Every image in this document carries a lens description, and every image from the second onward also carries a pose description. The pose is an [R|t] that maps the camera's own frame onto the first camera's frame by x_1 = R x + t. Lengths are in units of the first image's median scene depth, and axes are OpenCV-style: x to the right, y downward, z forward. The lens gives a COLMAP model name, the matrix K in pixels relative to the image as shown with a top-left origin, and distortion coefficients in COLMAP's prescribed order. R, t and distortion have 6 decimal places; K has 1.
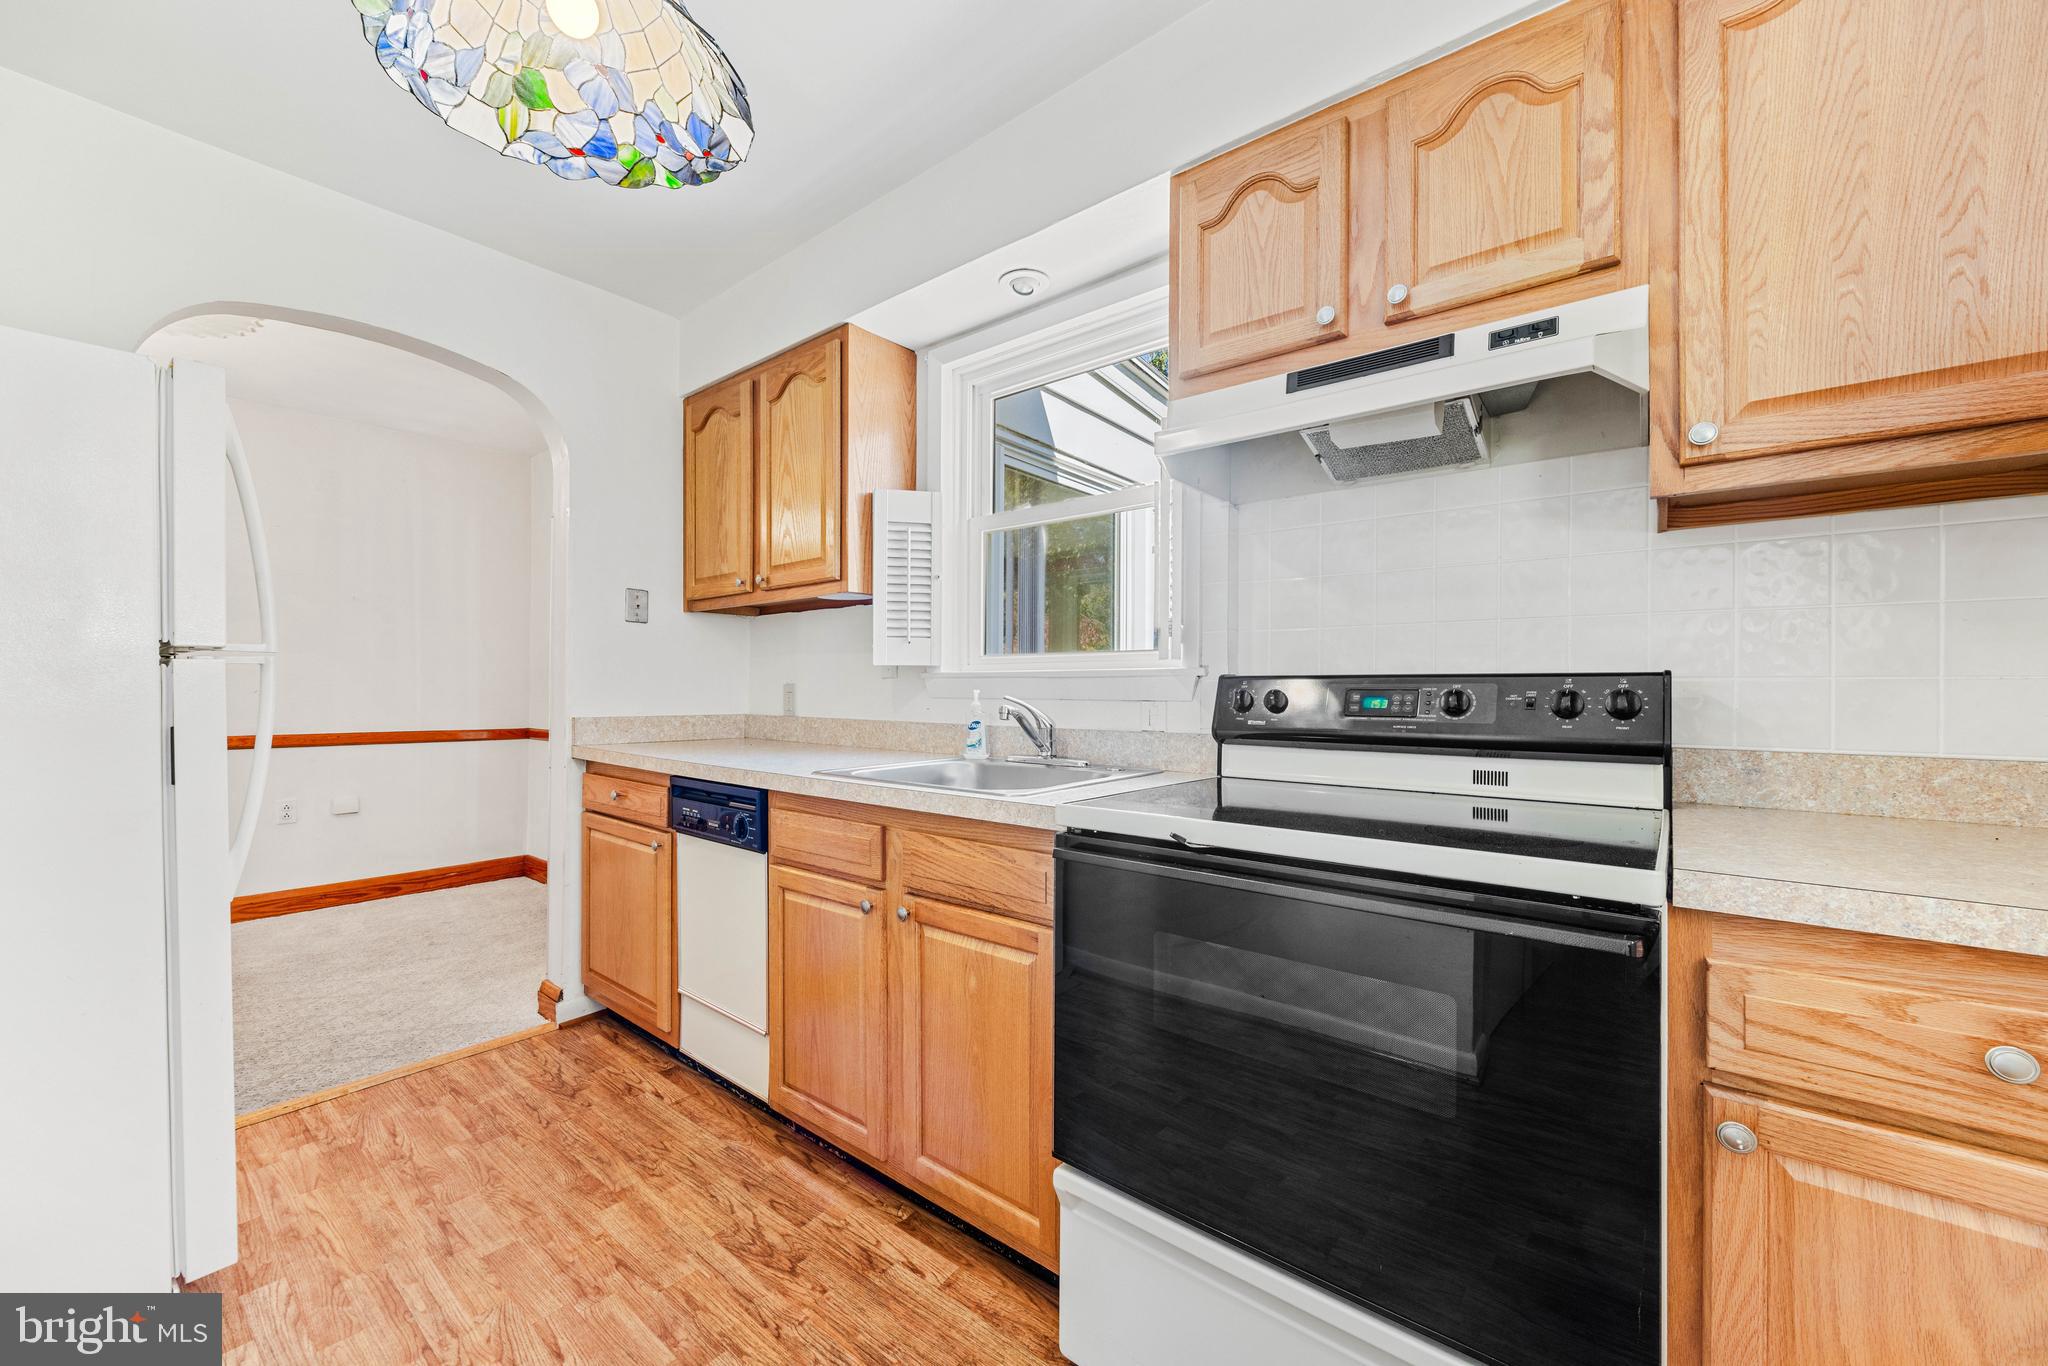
lens RADIAL K [[791.6, 0, 1023.4], [0, 791.6, 686.0], [0, 0, 1]] dist [-0.003818, -0.000011]
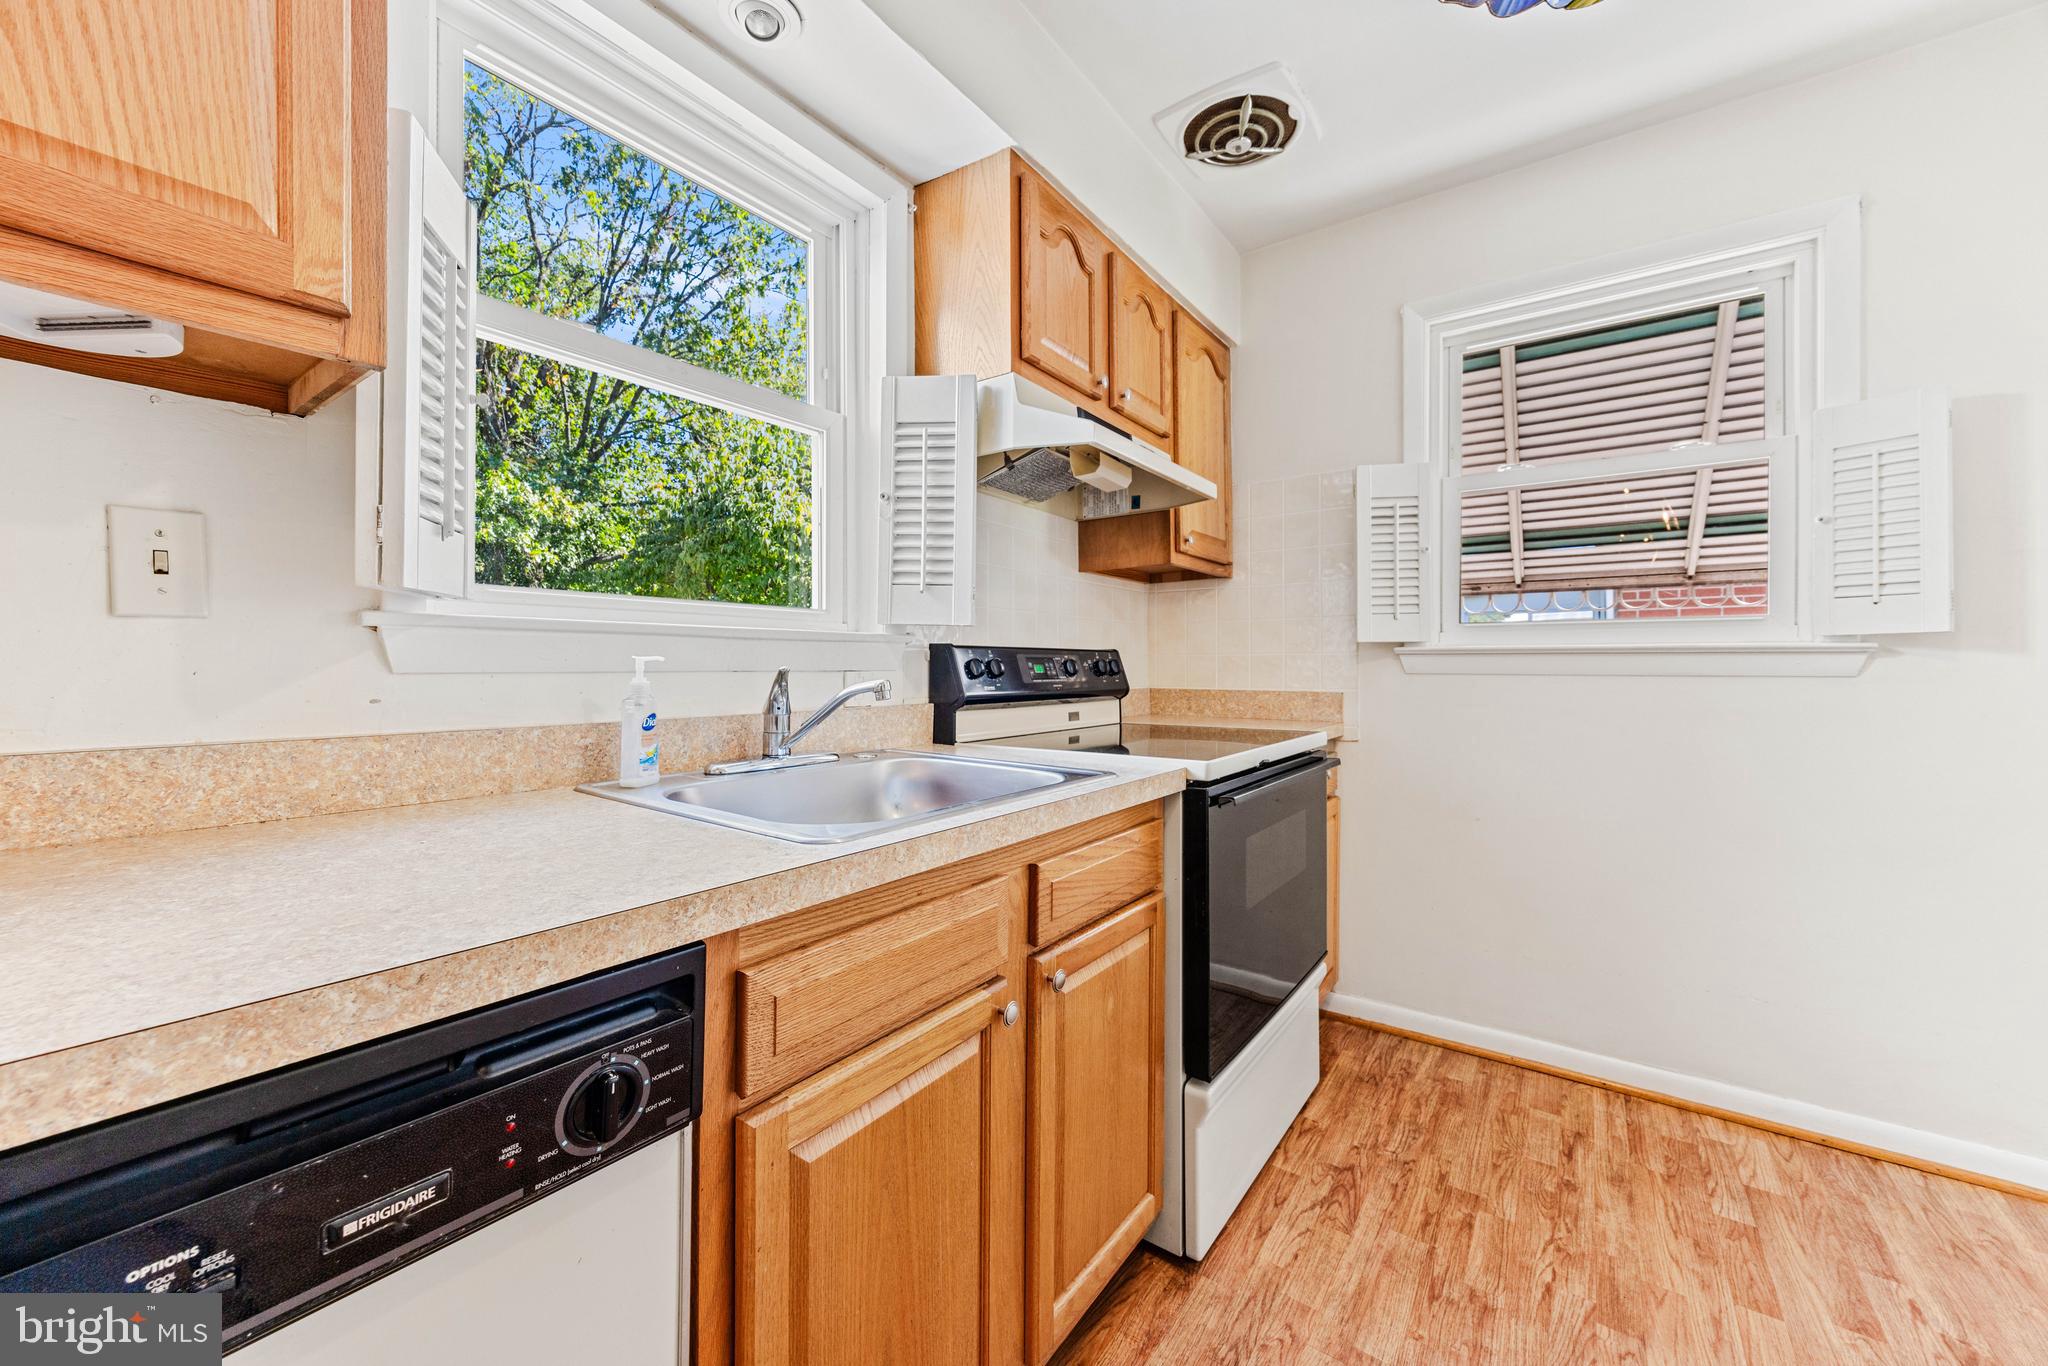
lens RADIAL K [[775.9, 0, 1016.7], [0, 775.9, 667.3], [0, 0, 1]] dist [-0.001087, 0.000385]
pose [[-0.050799, -0.007477, 0.998681, -0.836625], [-0.007945, 0.999943, 0.007083, 0.009723], [-0.998677, -0.007574, -0.050855, 1.088241]]
